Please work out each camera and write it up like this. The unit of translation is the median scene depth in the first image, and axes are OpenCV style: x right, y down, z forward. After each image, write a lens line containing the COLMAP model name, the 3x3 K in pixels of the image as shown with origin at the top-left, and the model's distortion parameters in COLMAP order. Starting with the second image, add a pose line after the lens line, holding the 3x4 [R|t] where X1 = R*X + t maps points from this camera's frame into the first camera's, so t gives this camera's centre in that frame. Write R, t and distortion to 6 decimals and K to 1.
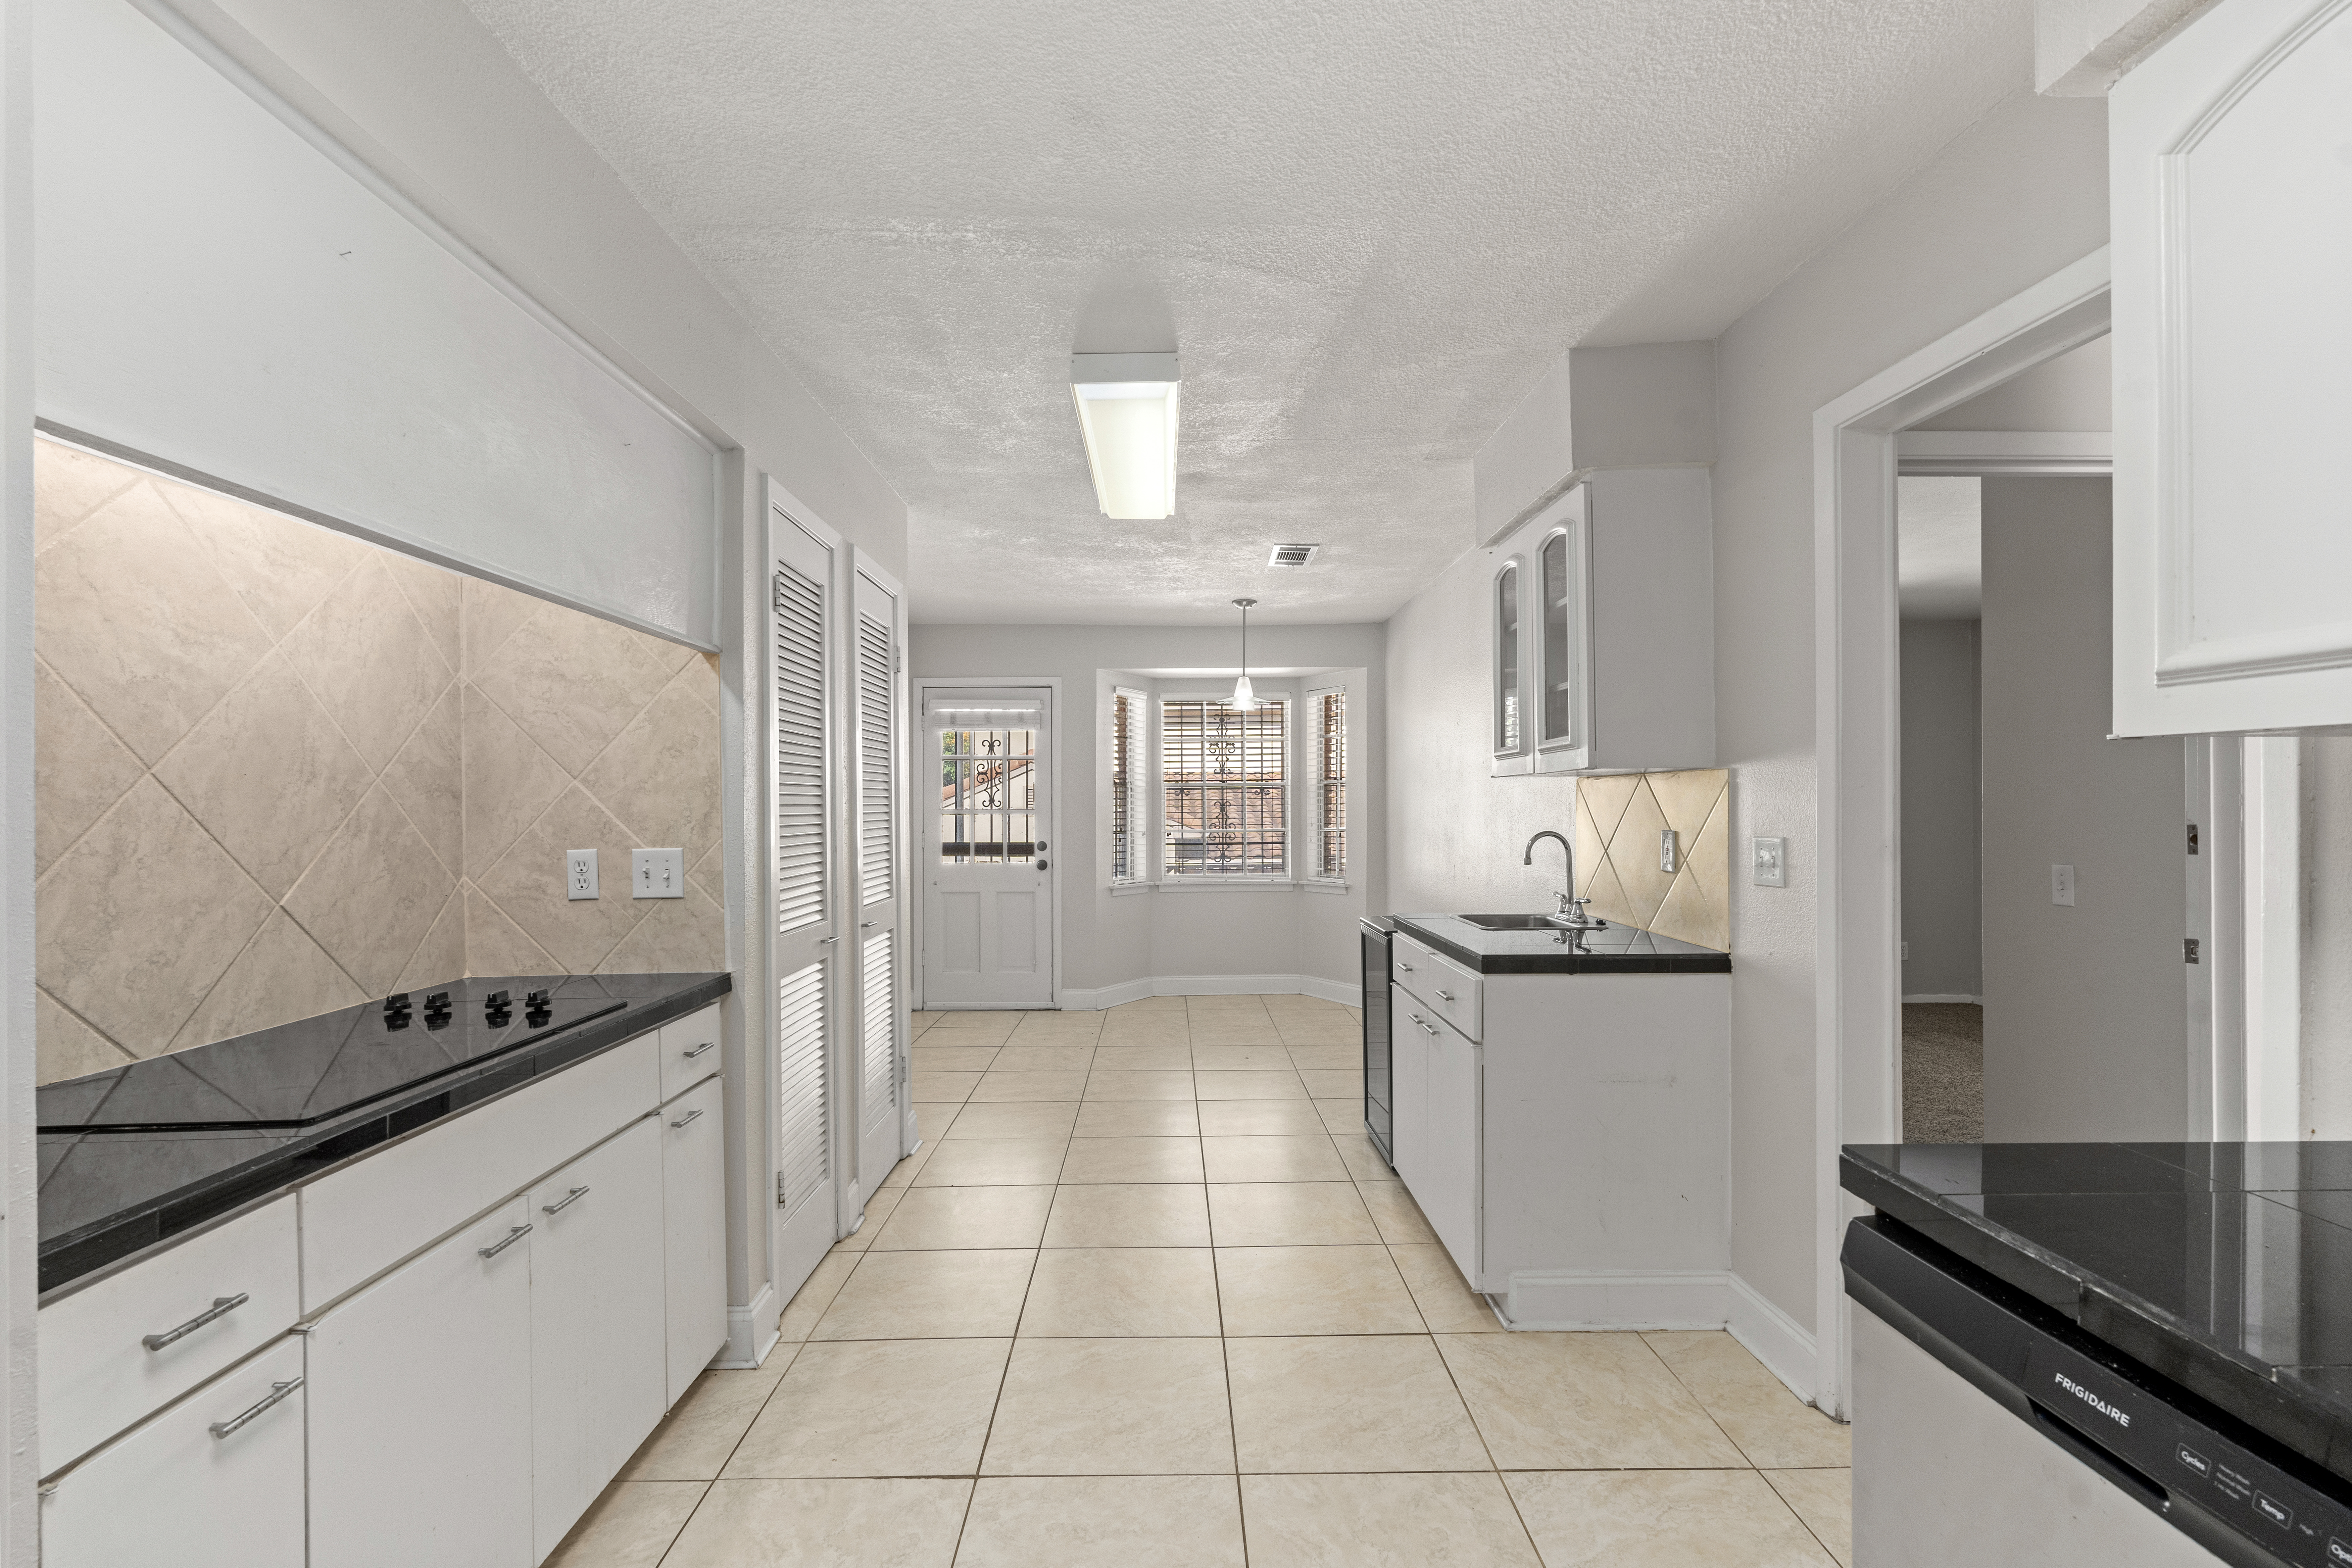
lens RADIAL K [[1048.9, 0, 1176.9], [0, 1048.9, 778.0], [0, 0, 1]] dist [-0.001723, -0.000448]
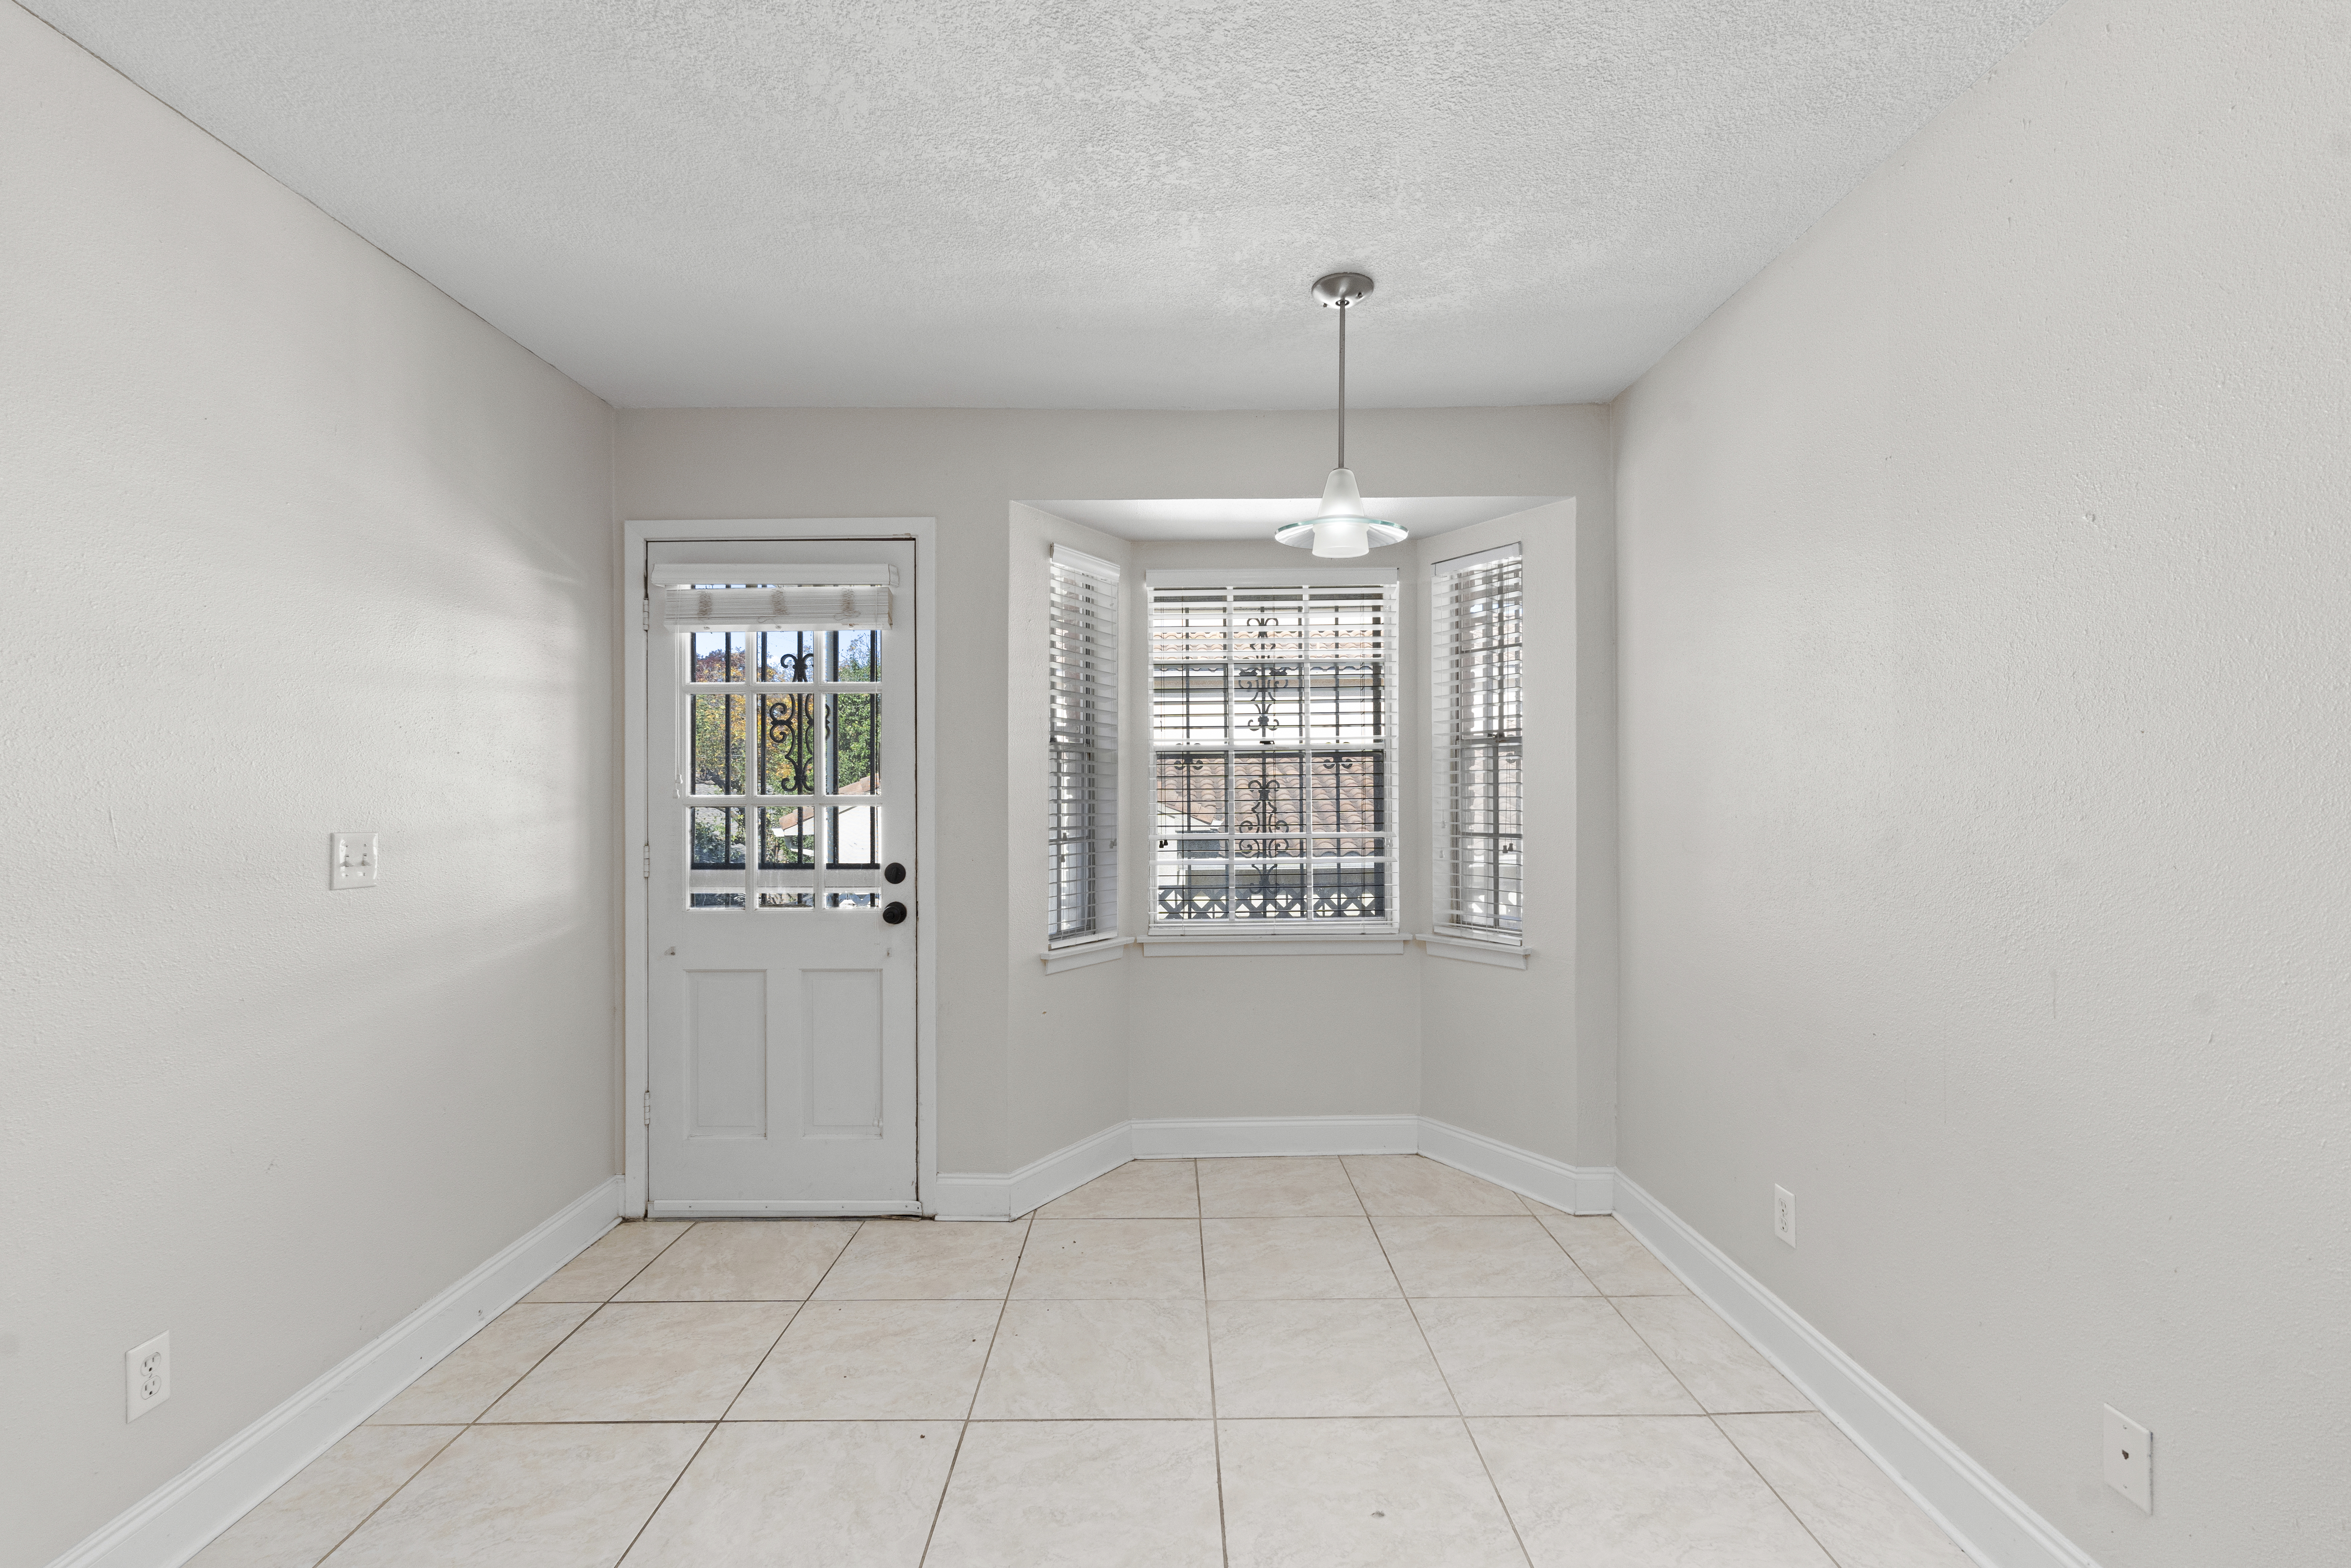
lens RADIAL K [[1048.5, 0, 1176.4], [0, 1048.5, 778.0], [0, 0, 1]] dist [-0.001723, -0.000448]
pose [[0.999790, 0.000260, 0.020473, -0.010319], [-0.000628, 0.999839, 0.017935, 0.012502], [-0.020465, -0.017944, 0.999630, 0.496223]]
